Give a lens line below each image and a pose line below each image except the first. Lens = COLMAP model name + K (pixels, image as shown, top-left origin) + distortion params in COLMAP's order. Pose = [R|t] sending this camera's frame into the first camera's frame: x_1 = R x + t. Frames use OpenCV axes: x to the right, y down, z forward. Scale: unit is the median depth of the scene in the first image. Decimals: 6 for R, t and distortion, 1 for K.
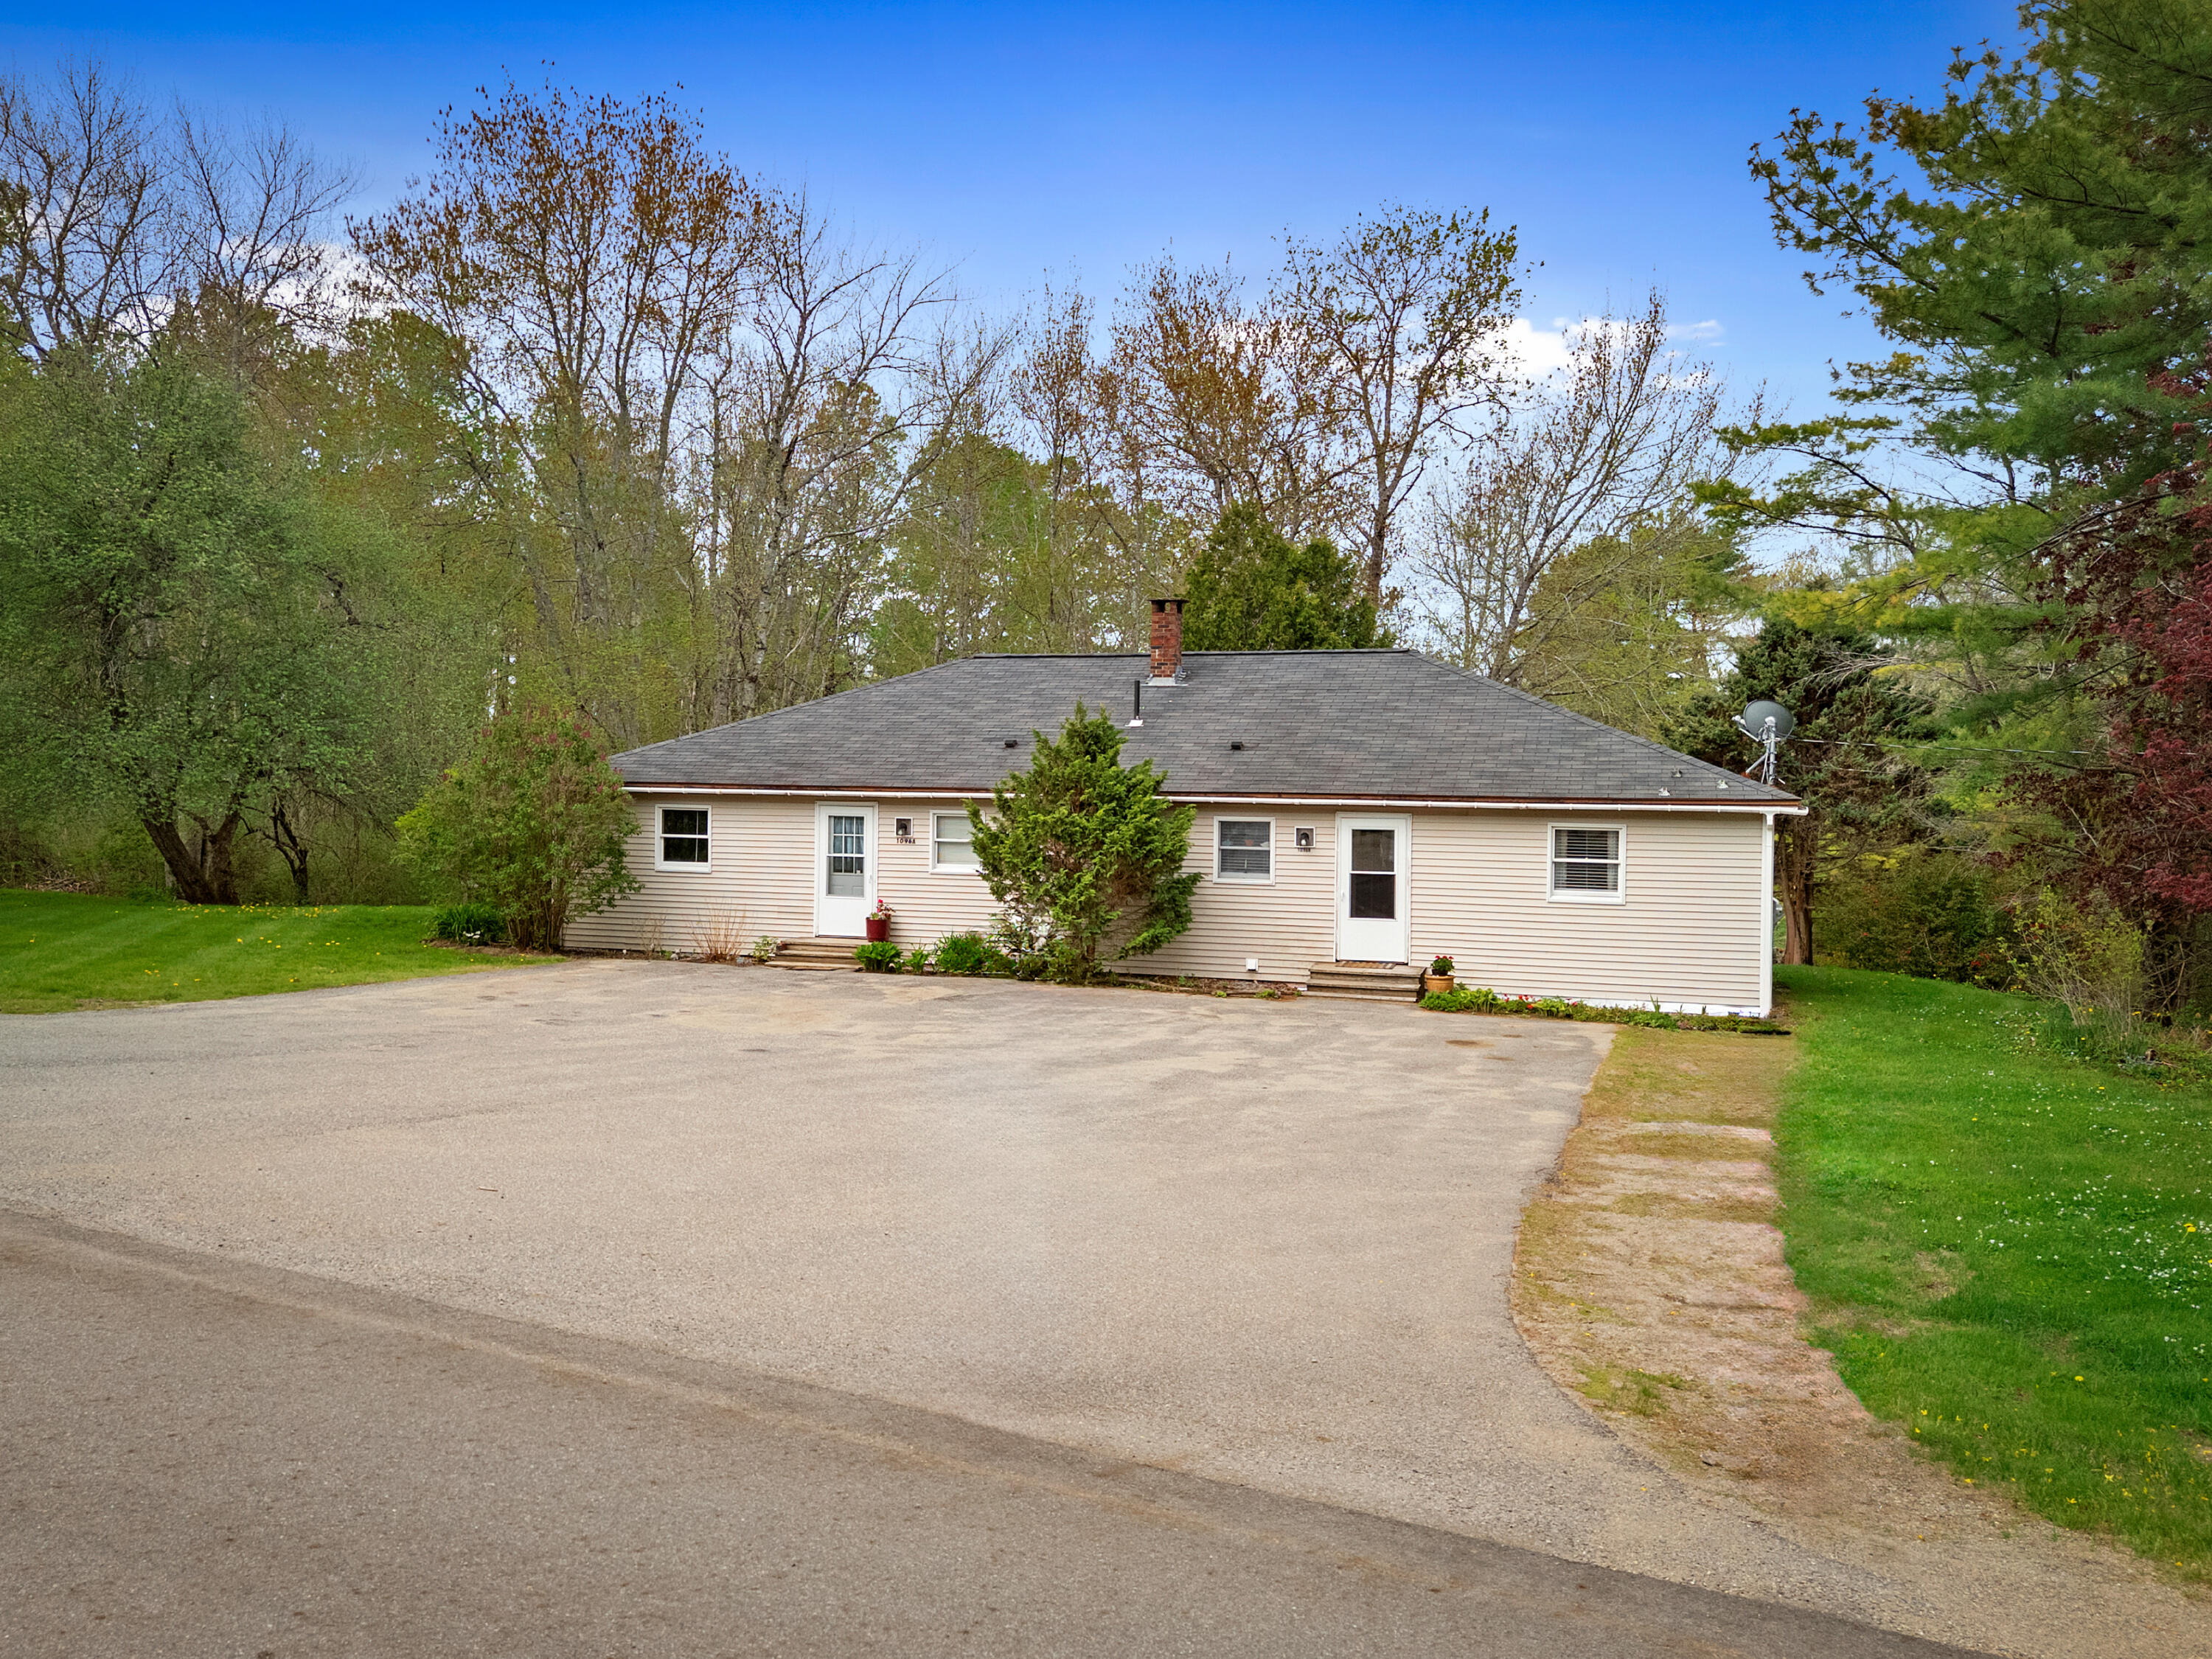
lens RADIAL K [[1672.4, 0, 1079.6], [0, 1672.4, 800.9], [0, 0, 1]] dist [0.070675, -0.000677]
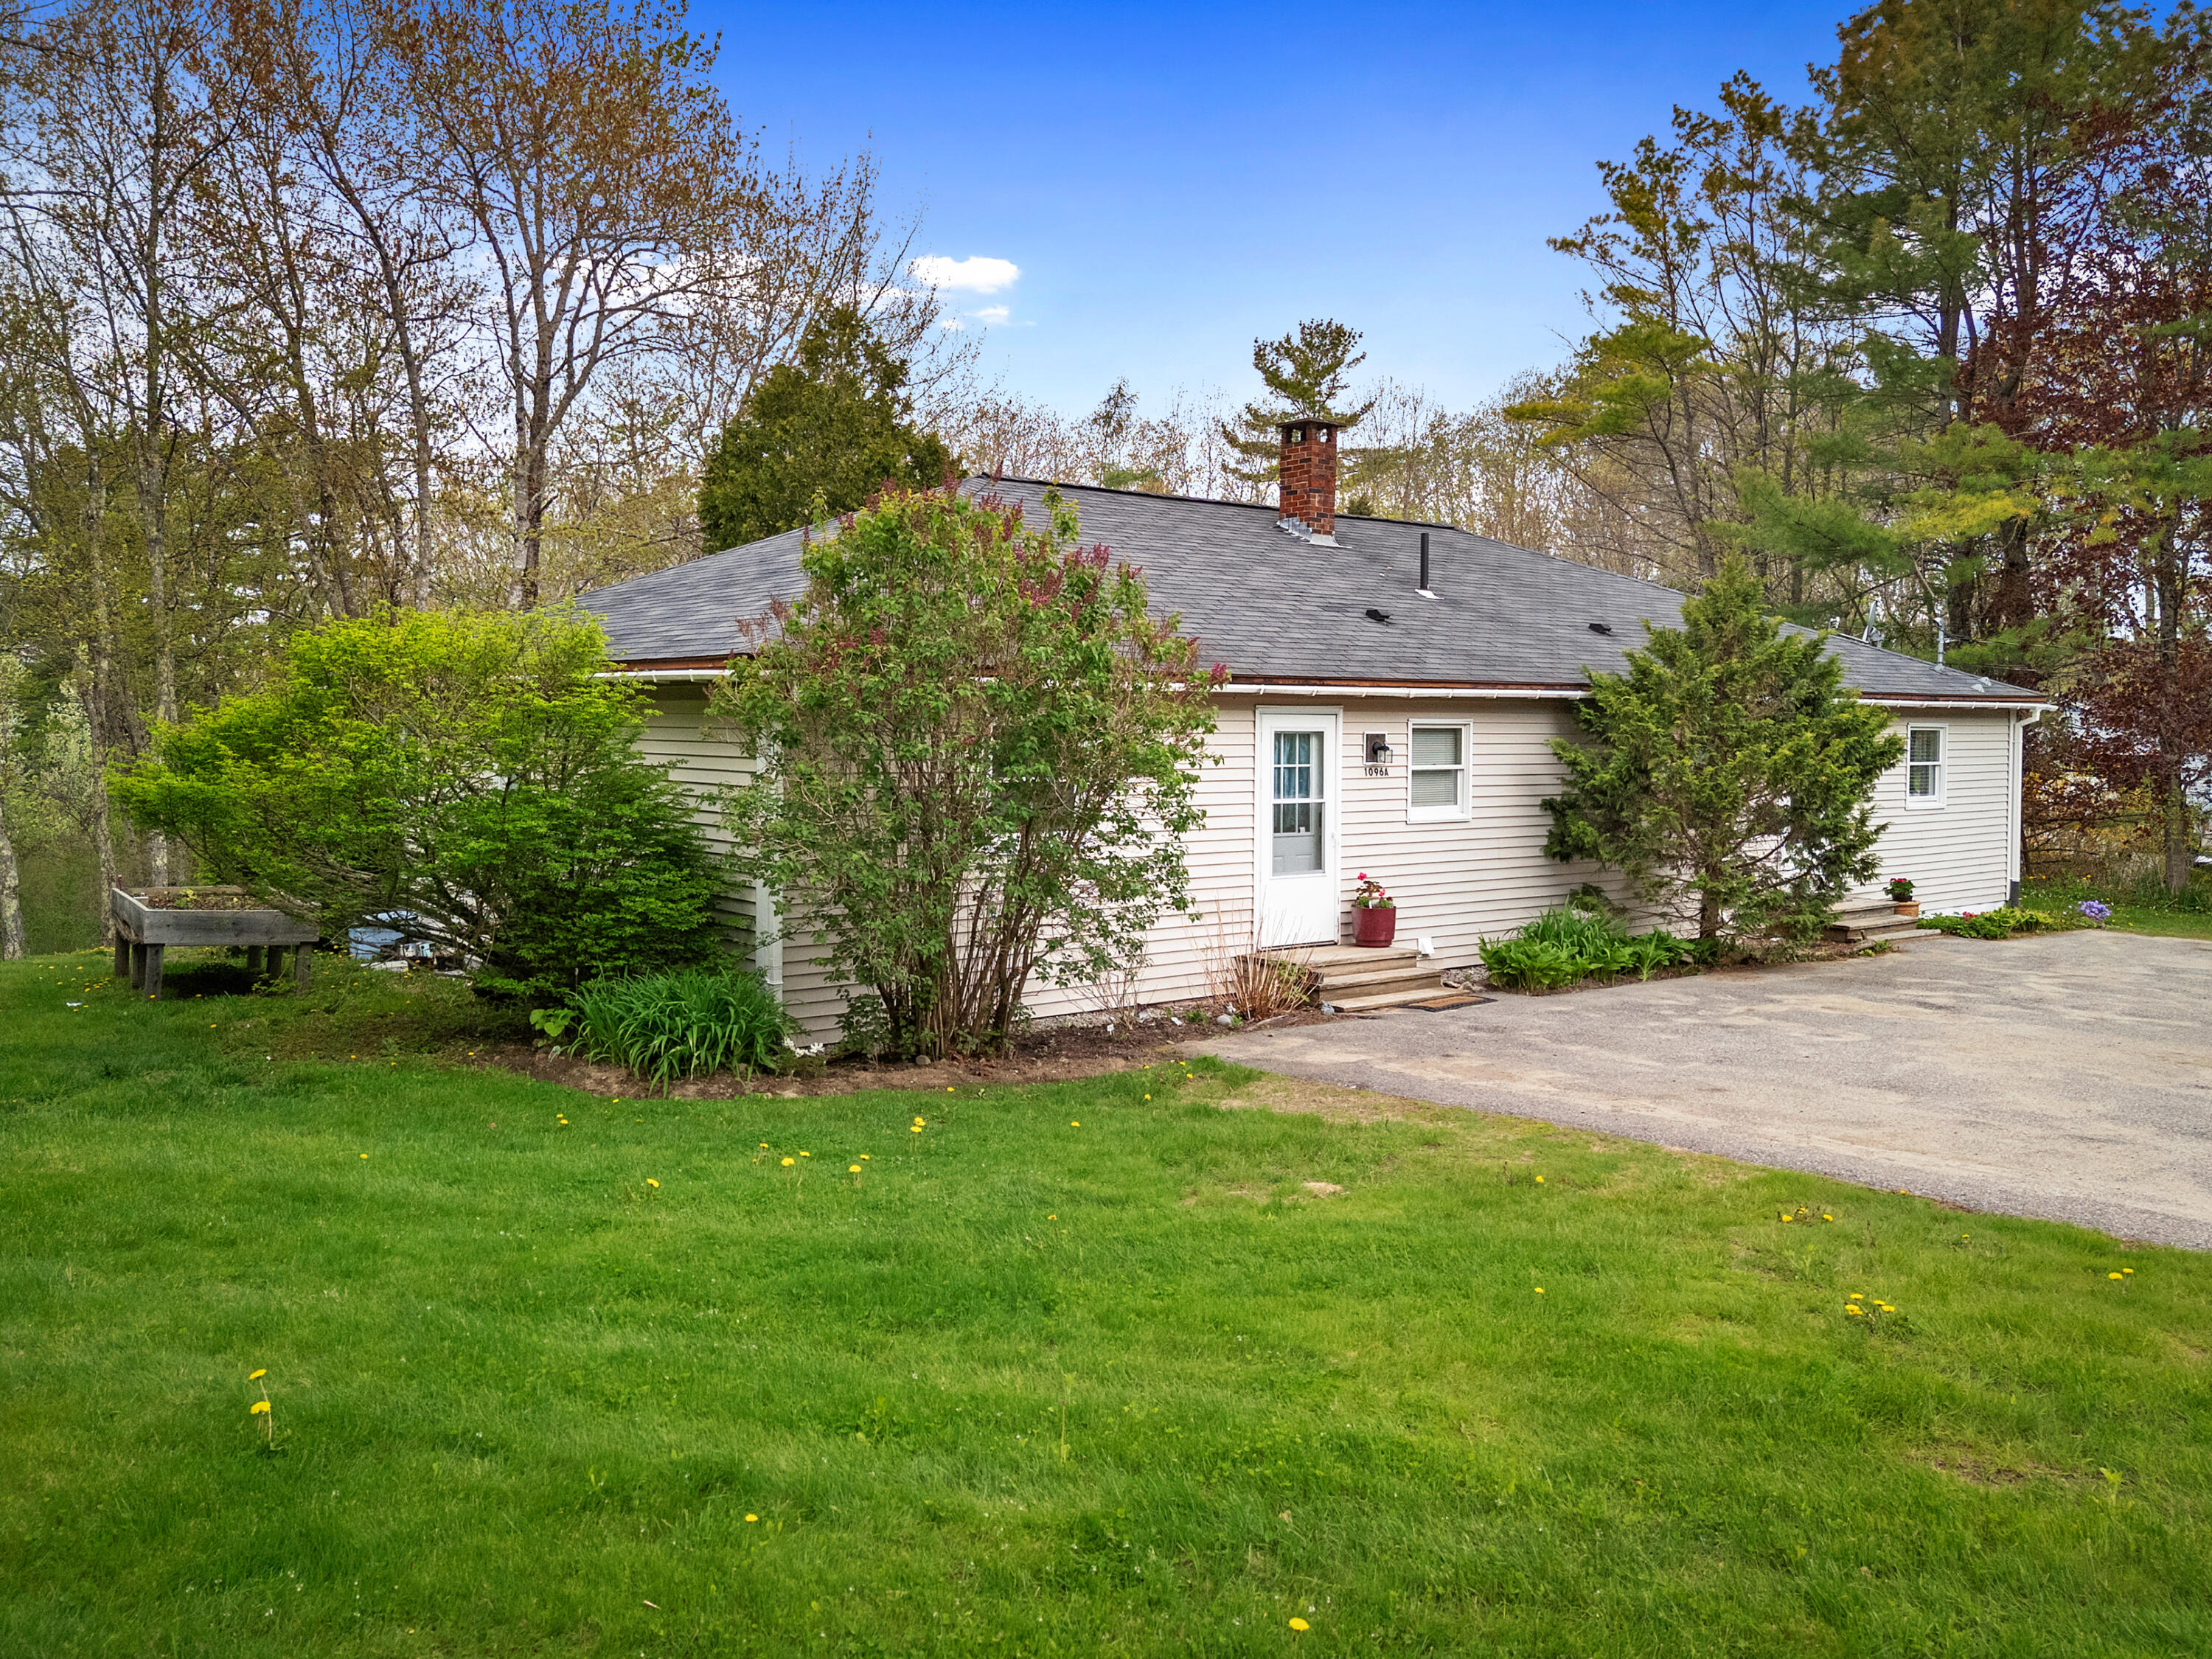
lens RADIAL K [[1672.4, 0, 1079.6], [0, 1672.4, 800.9], [0, 0, 1]] dist [0.070675, -0.000677]
pose [[0.589908, -0.046342, 0.806139, -0.682807], [0.015060, 0.998810, 0.046397, 0.005364], [-0.807330, -0.015230, 0.589904, 0.770113]]
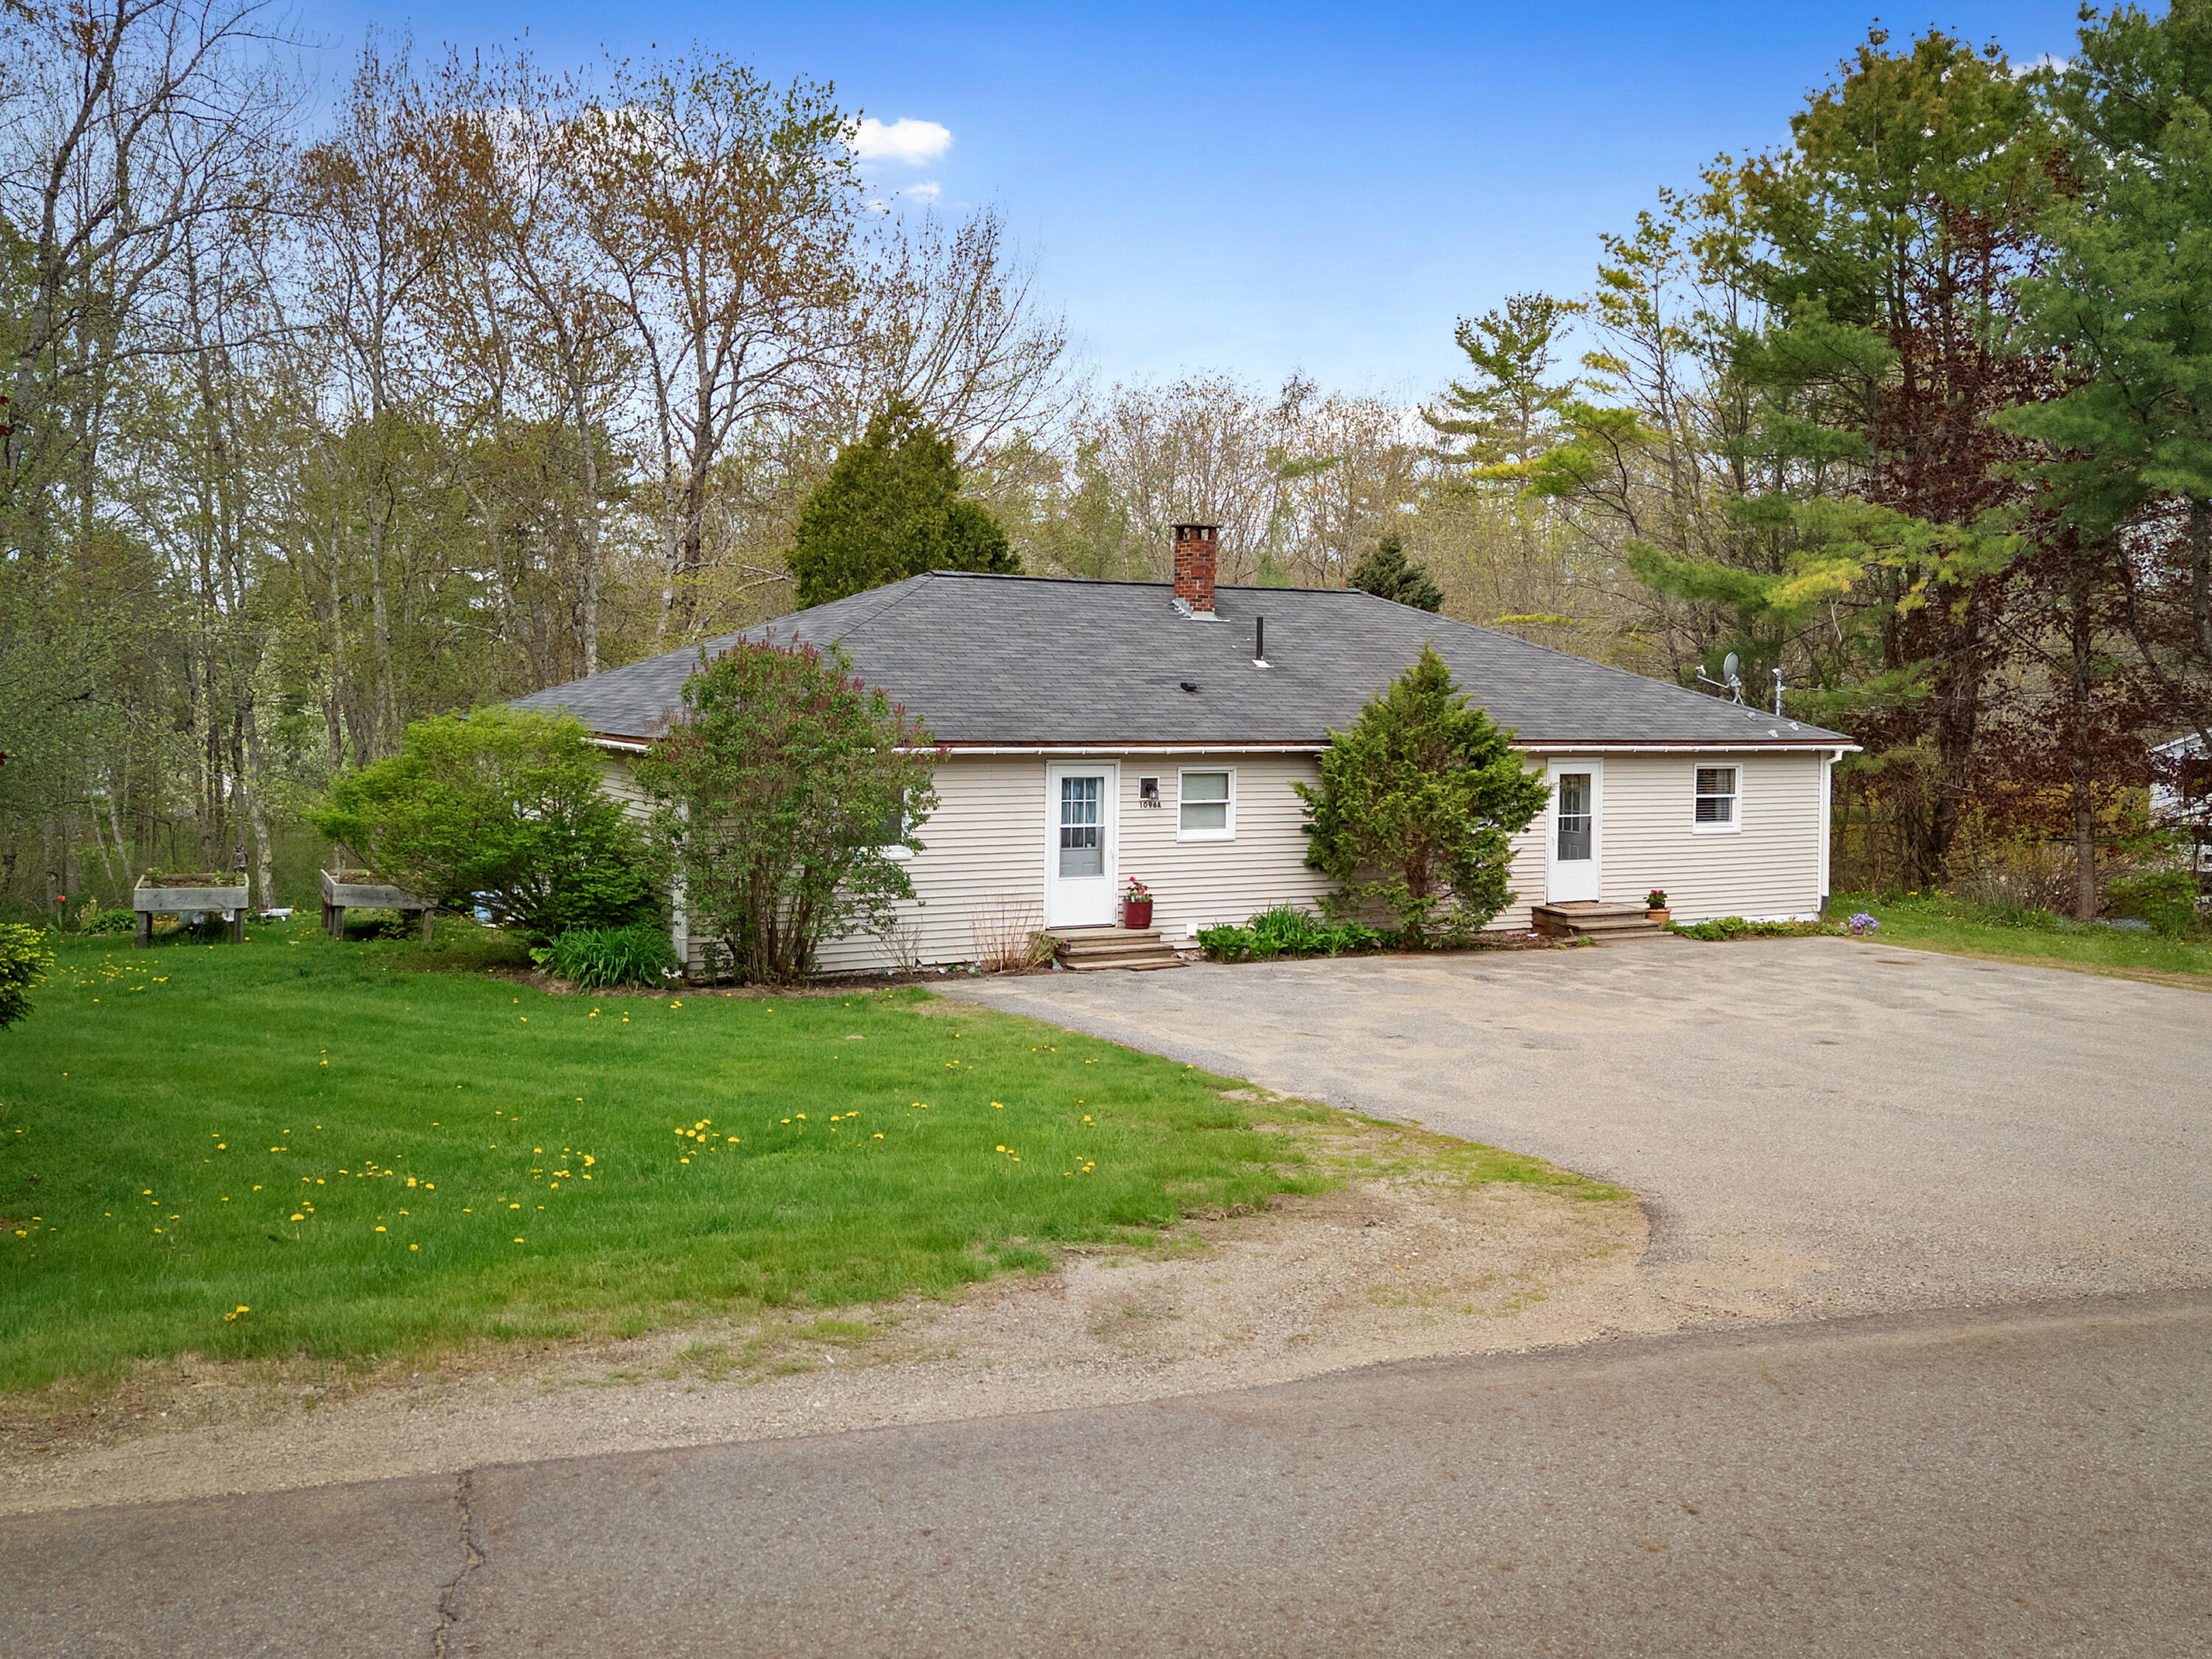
lens RADIAL K [[1881.9, 0, 1075.8], [0, 1881.9, 757.8], [0, 0, 1]] dist [0.094830, -0.002401]
pose [[0.712495, -0.028993, 0.701078, -0.833193], [0.008090, 0.999419, 0.033110, -0.032944], [-0.701631, -0.017919, 0.712315, 0.371940]]
